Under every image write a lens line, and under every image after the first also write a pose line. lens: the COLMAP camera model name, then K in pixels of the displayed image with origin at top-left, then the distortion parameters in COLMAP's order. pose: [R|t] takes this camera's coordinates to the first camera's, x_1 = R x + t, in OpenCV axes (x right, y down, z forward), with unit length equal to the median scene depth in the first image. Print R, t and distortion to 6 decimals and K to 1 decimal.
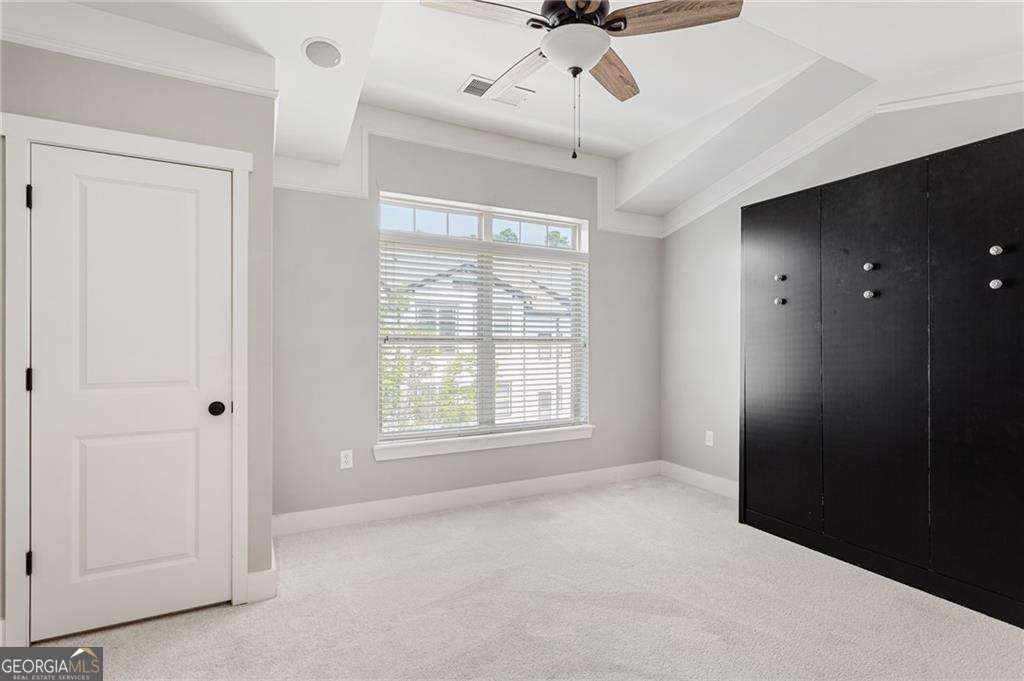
lens RADIAL K [[489.9, 0, 507.4], [0, 489.9, 343.5], [0, 0, 1]] dist [-0.001193, 0.000126]
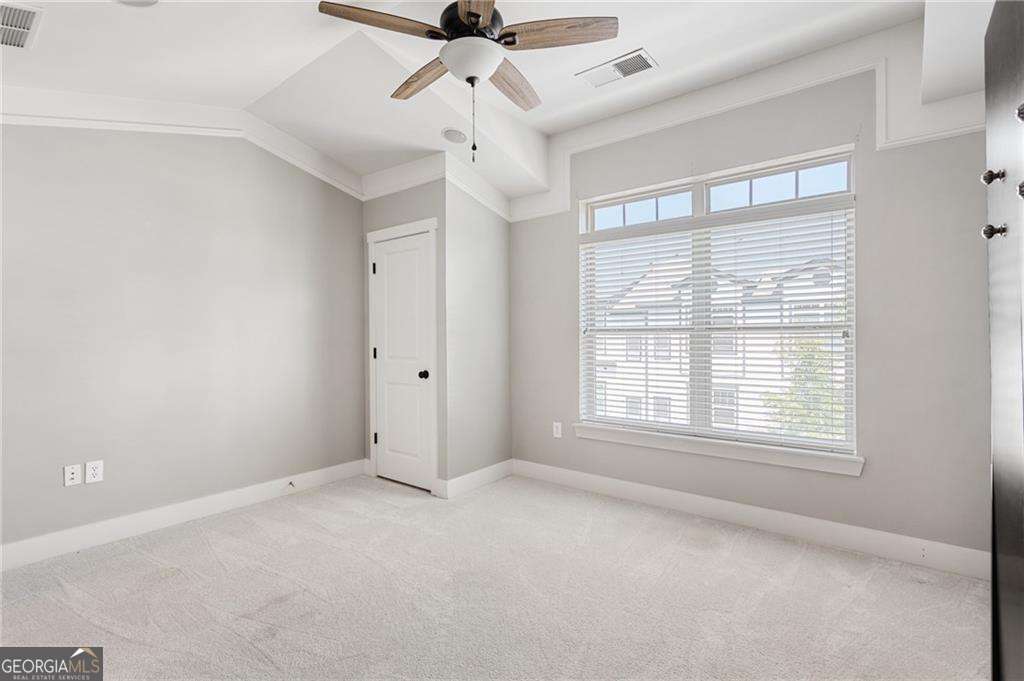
lens RADIAL K [[511.6, 0, 513.4], [0, 511.6, 332.7], [0, 0, 1]] dist [0.002124, 0.000483]
pose [[0.387271, -0.010534, -0.921906, 0.806374], [0.010628, 0.999919, -0.006961, 0.002469], [0.921905, -0.007102, 0.387352, 0.412296]]
